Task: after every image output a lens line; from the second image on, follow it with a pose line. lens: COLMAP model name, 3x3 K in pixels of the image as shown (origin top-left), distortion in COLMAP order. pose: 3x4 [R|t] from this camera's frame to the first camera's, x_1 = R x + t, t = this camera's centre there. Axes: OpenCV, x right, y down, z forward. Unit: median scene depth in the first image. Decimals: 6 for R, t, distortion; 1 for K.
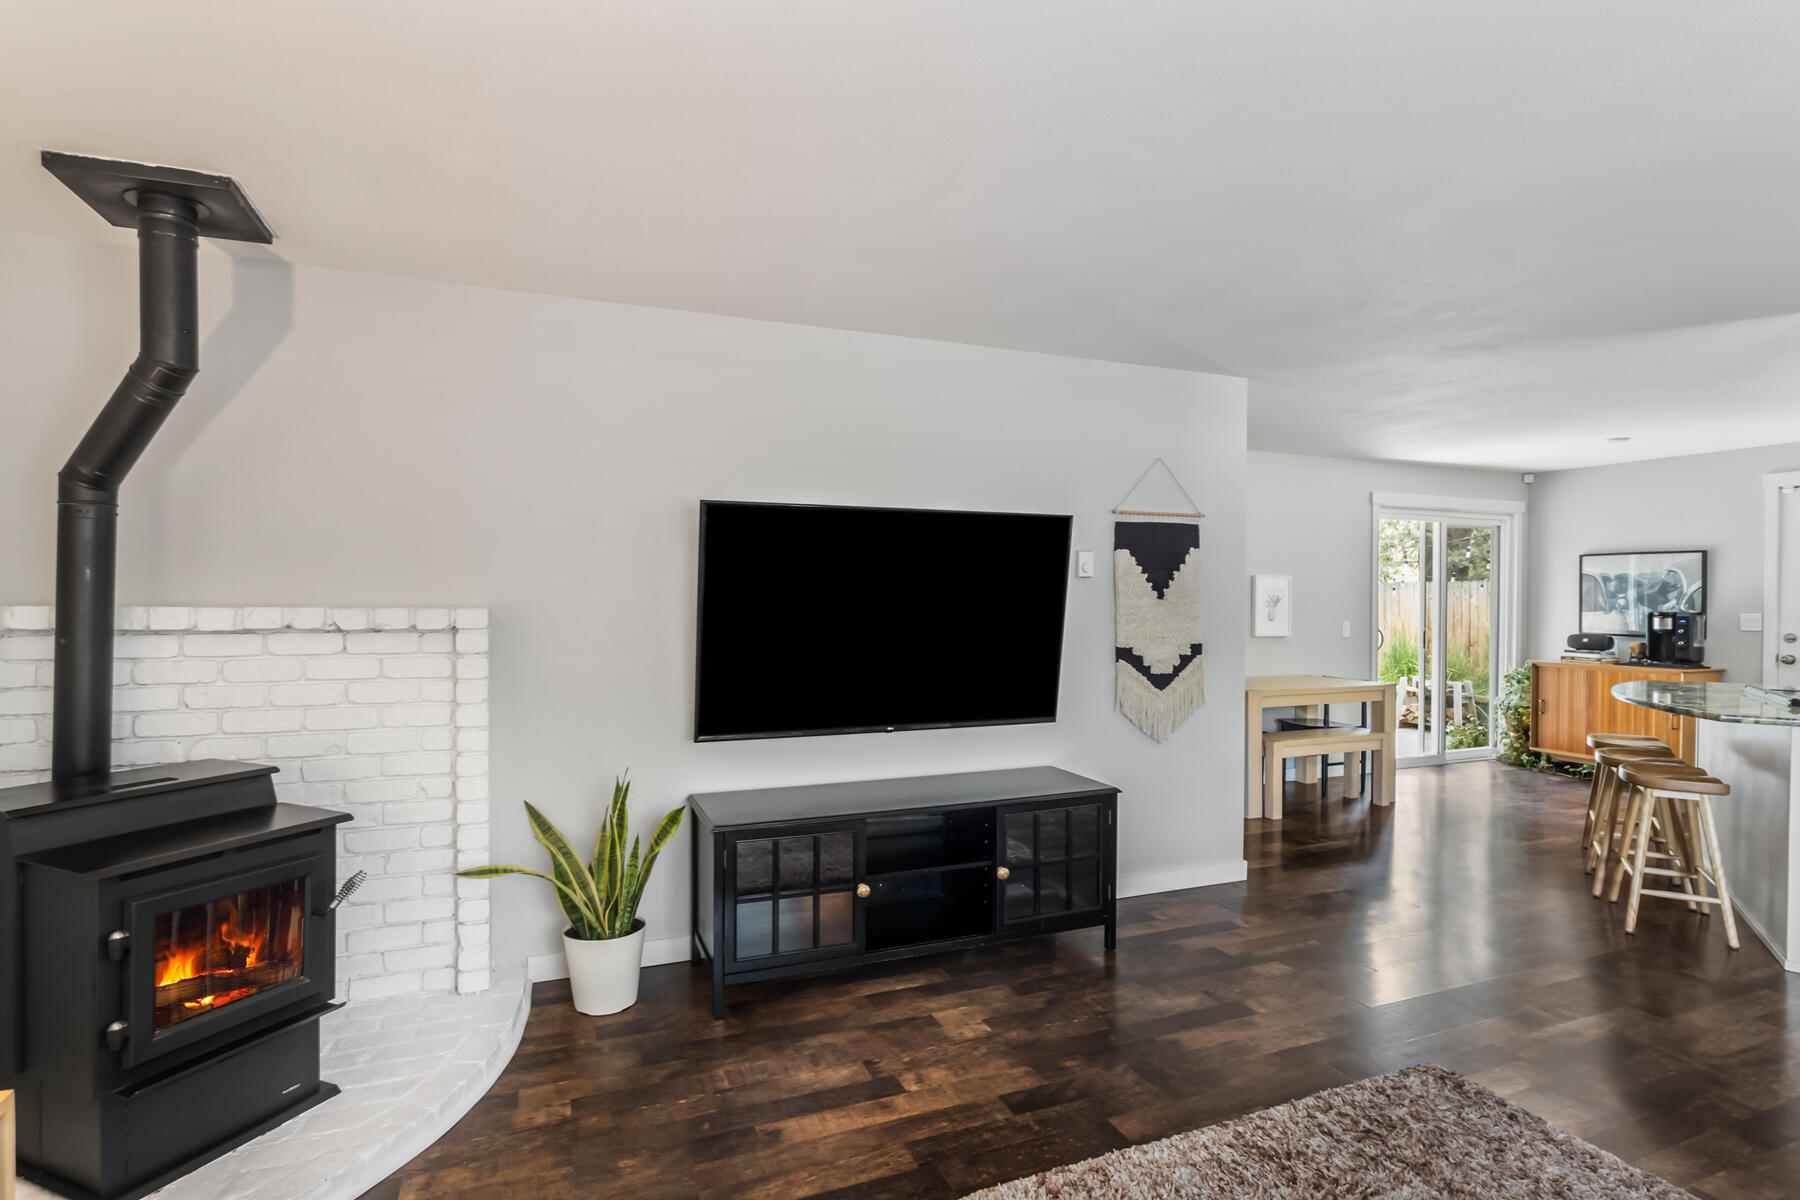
lens RADIAL K [[918.7, 0, 894.6], [0, 918.7, 590.6], [0, 0, 1]] dist [-0.024126, 0.011015]
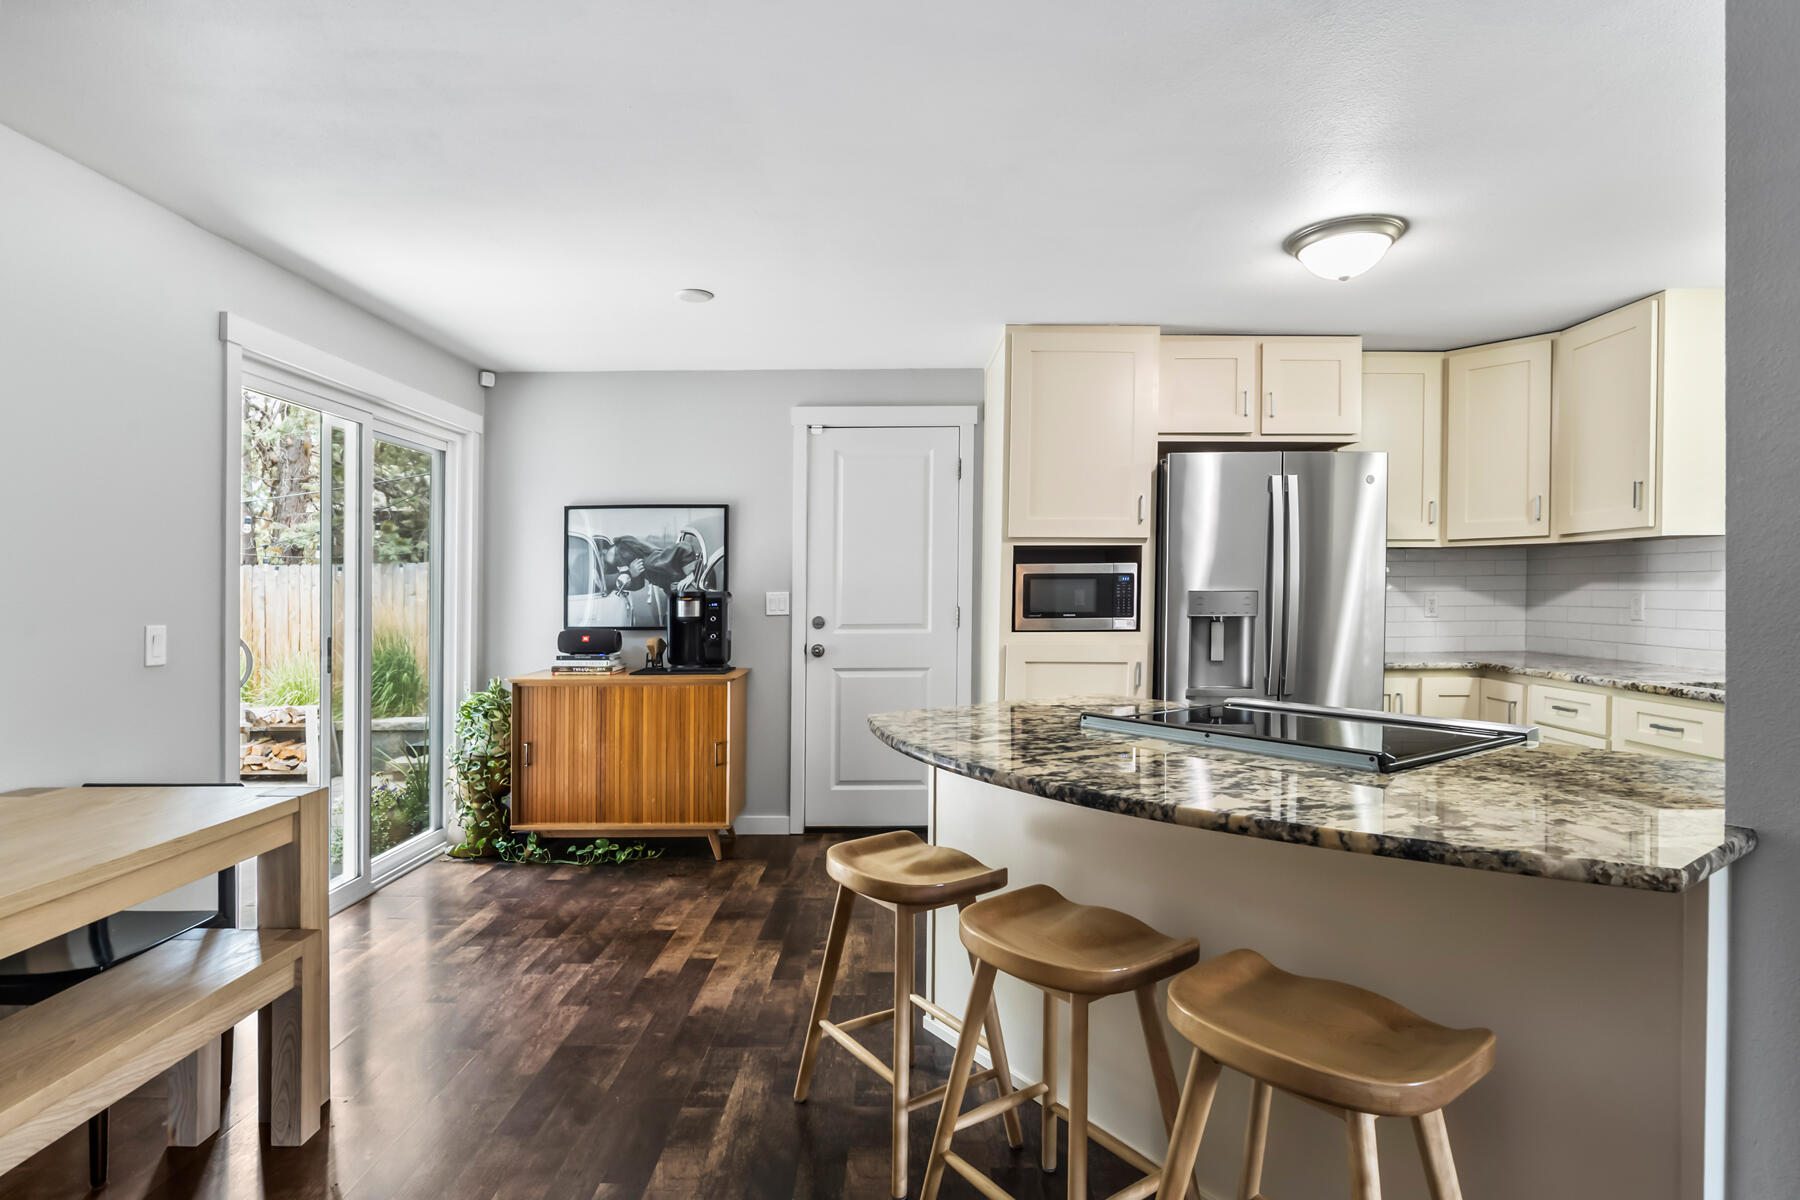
lens RADIAL K [[918.7, 0, 896.4], [0, 918.7, 588.4], [0, 0, 1]] dist [-0.024126, 0.011015]
pose [[0.386048, -0.004295, 0.922469, 0.256614], [0.003392, 0.999989, 0.003236, 0.018194], [-0.922472, 0.001880, 0.386058, 0.555612]]
